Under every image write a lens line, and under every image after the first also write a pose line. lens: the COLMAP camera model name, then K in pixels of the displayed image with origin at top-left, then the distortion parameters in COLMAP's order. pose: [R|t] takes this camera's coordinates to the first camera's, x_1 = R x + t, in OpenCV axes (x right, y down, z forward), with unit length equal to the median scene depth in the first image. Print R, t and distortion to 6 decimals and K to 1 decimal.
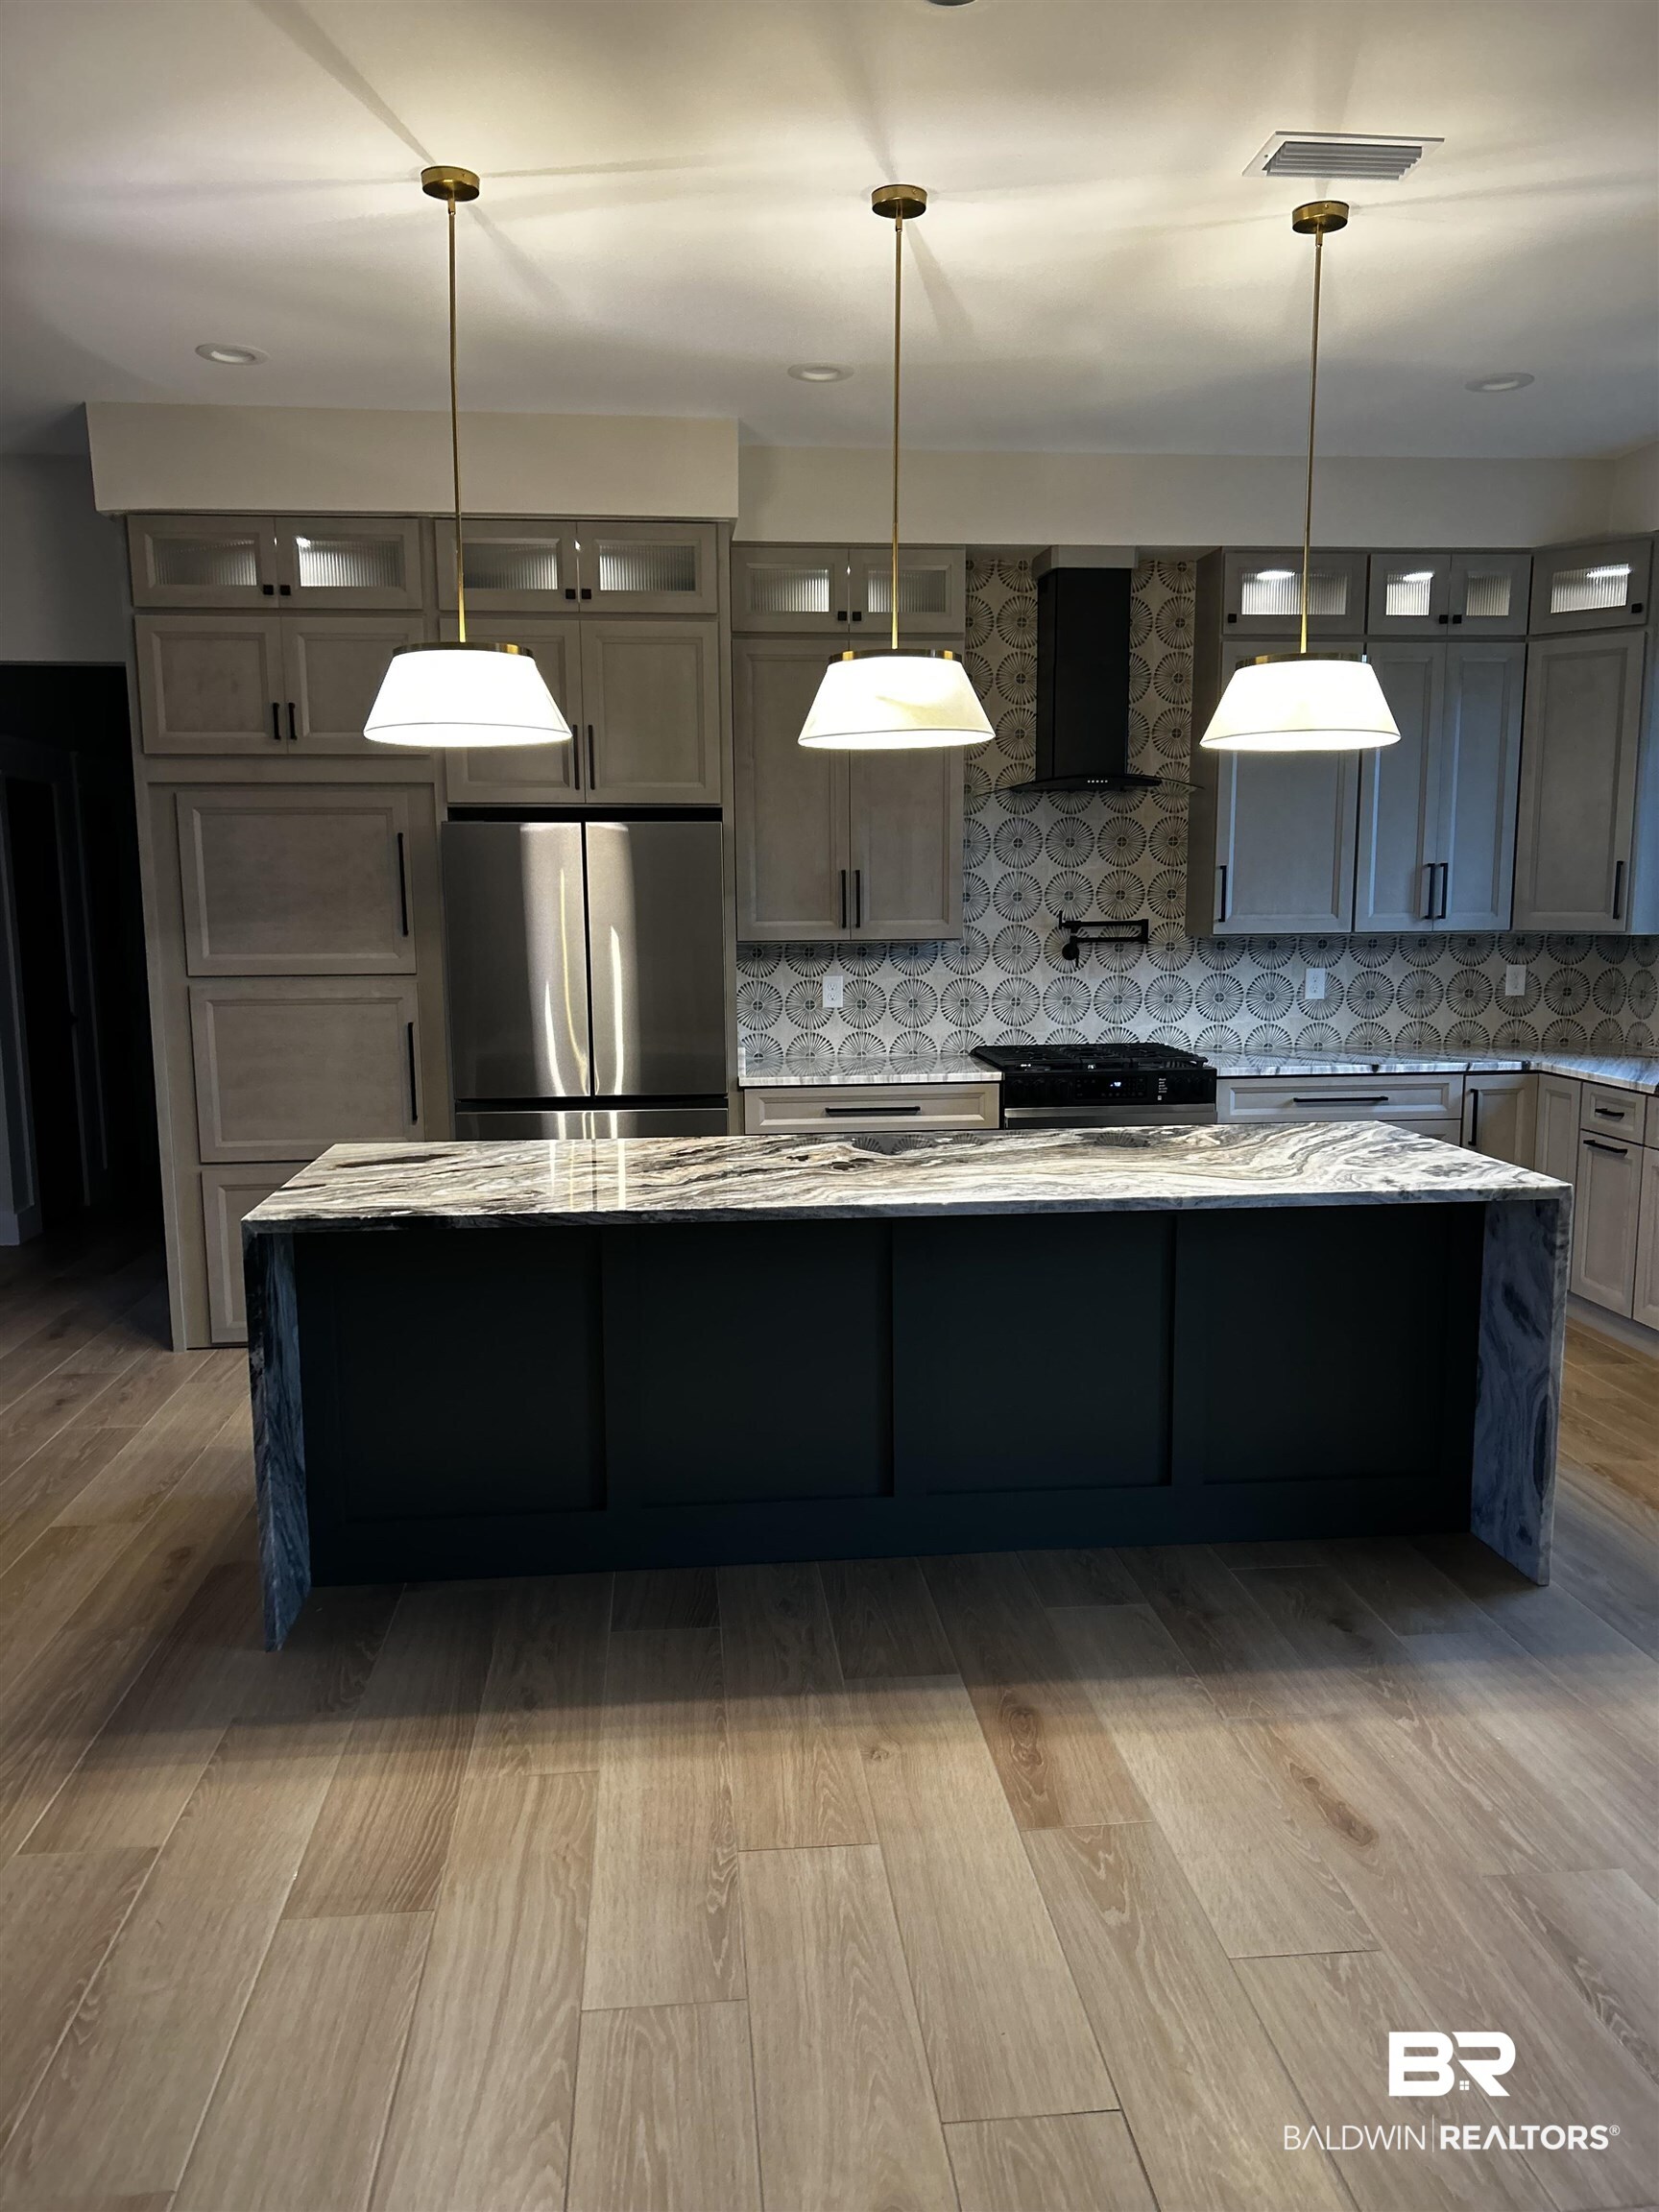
lens RADIAL K [[1672.9, 0, 830.0], [0, 1672.9, 1129.1], [0, 0, 1]] dist [0.055866, -0.030742]
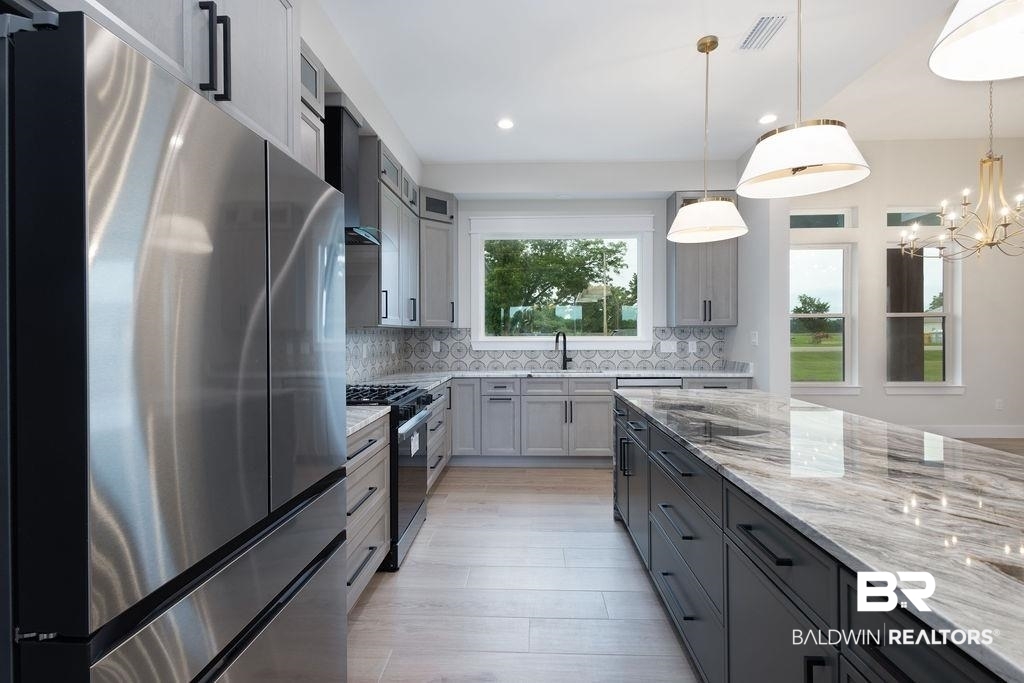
lens RADIAL K [[468.3, 0, 518.4], [0, 468.3, 333.7], [0, 0, 1]] dist [0.005730, 0.000044]
pose [[0.113616, 0.005829, 0.993508, -0.288371], [0.142889, 0.989491, -0.022146, -0.068033], [-0.983196, 0.144477, 0.111589, 0.755396]]
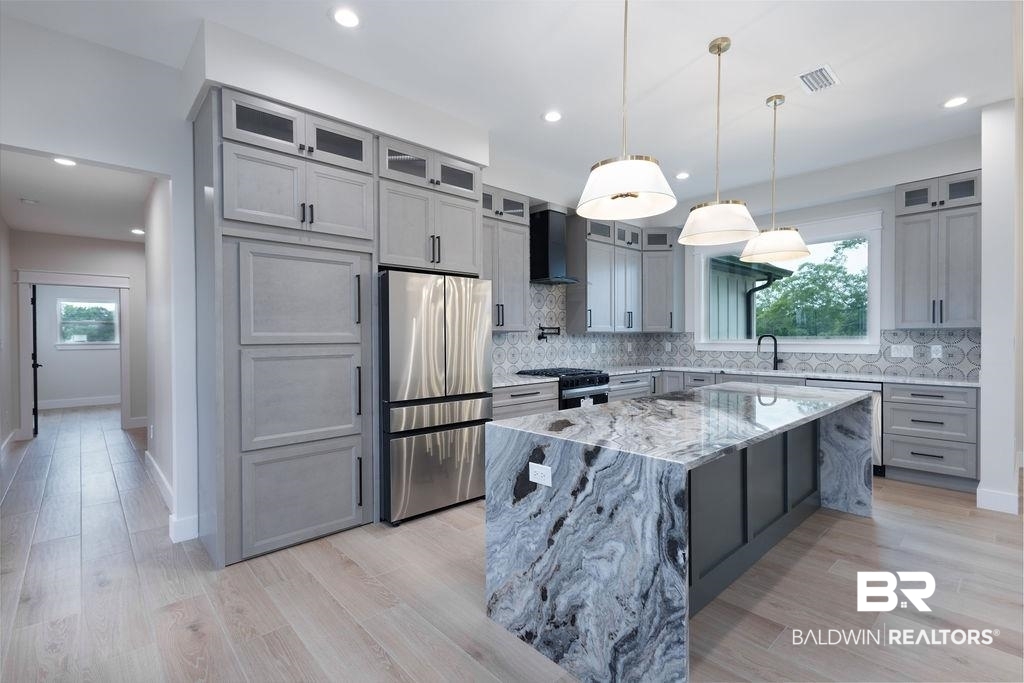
lens RADIAL K [[468.3, 0, 513.7], [0, 468.3, 338.2], [0, 0, 1]] dist [0.005730, 0.000044]
pose [[0.794009, 0.002454, 0.607901, -0.394773], [0.084240, 0.989900, -0.114026, -0.015155], [-0.602040, 0.141747, 0.785783, 0.386617]]
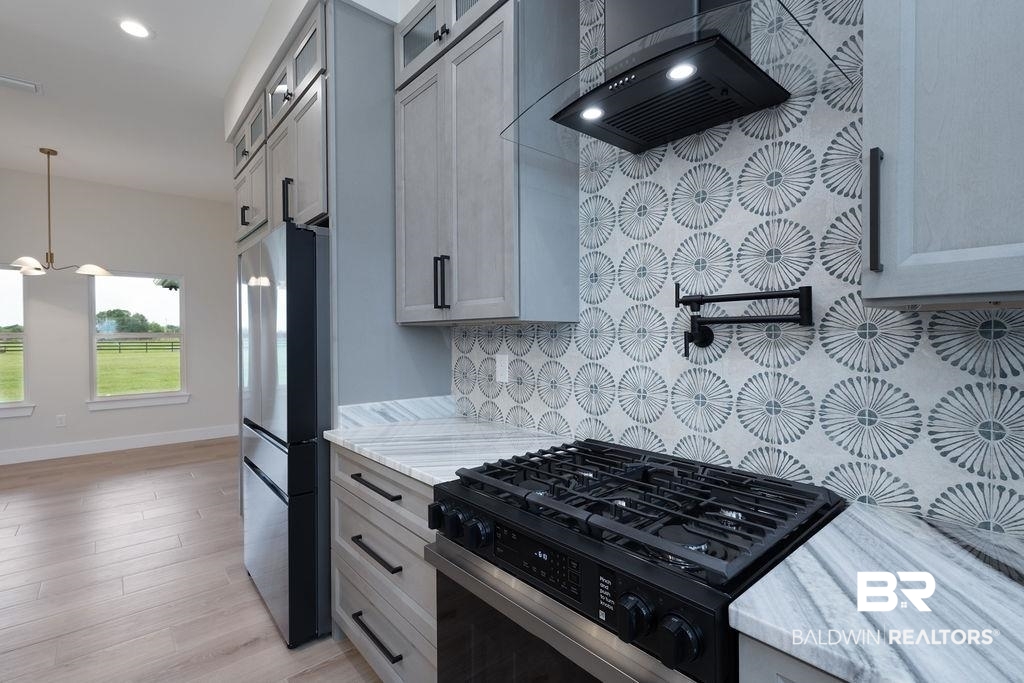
lens RADIAL K [[468.3, 0, 510.8], [0, 468.3, 334.3], [0, 0, 1]] dist [0.005730, 0.000044]
pose [[0.582715, 0.005685, -0.812657, 0.268224], [-0.117719, 0.990019, -0.077484, -0.080595], [0.804106, 0.140816, 0.577568, 0.812385]]
